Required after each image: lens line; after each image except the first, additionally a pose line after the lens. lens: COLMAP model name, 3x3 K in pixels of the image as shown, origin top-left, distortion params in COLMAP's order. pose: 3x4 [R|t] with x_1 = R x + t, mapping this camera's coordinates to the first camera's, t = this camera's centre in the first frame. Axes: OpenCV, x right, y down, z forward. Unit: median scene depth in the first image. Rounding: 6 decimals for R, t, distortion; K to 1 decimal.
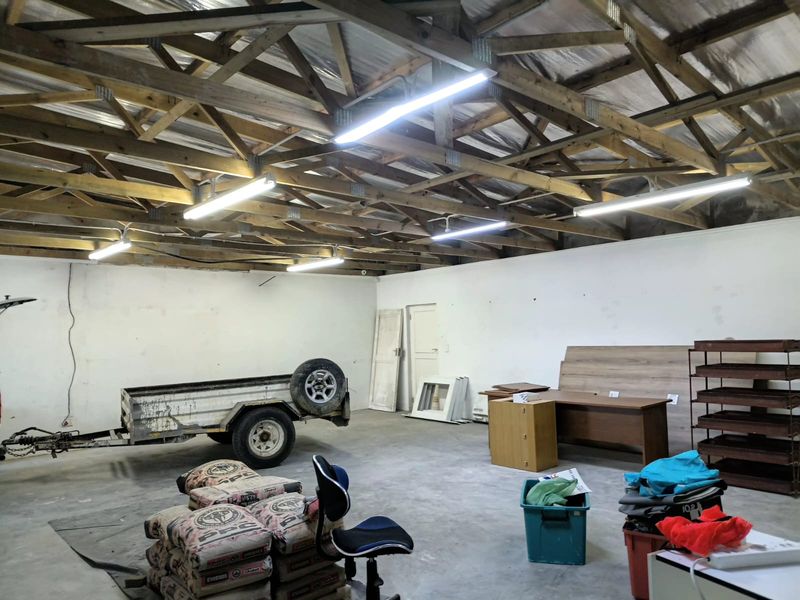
lens RADIAL K [[590.4, 0, 399.2], [0, 590.4, 301.4], [0, 0, 1]] dist [0.034351, -0.022427]
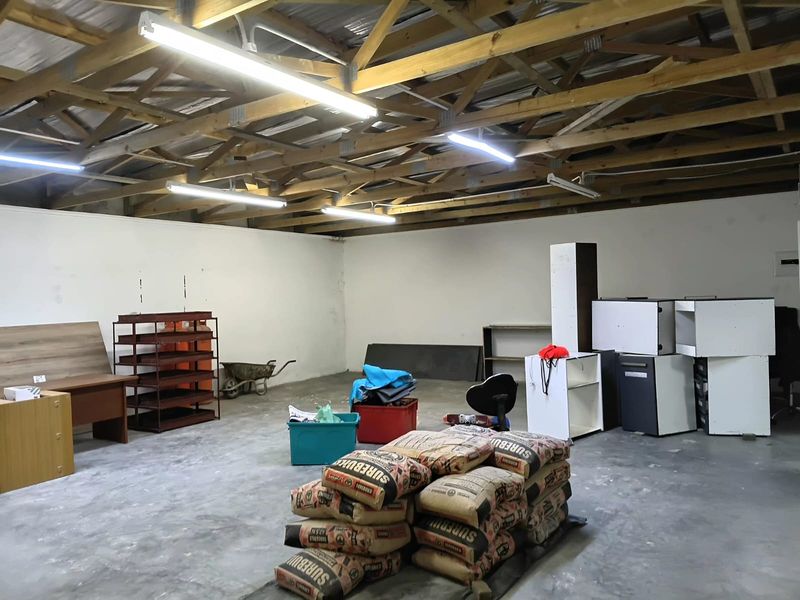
lens RADIAL K [[590.4, 0, 399.5], [0, 590.4, 299.1], [0, 0, 1]] dist [0.034351, -0.022427]
pose [[-0.233705, 0.021694, 0.972065, -0.745173], [-0.013729, 0.999578, -0.025608, 0.060716], [-0.972211, -0.019330, -0.233309, 0.802300]]
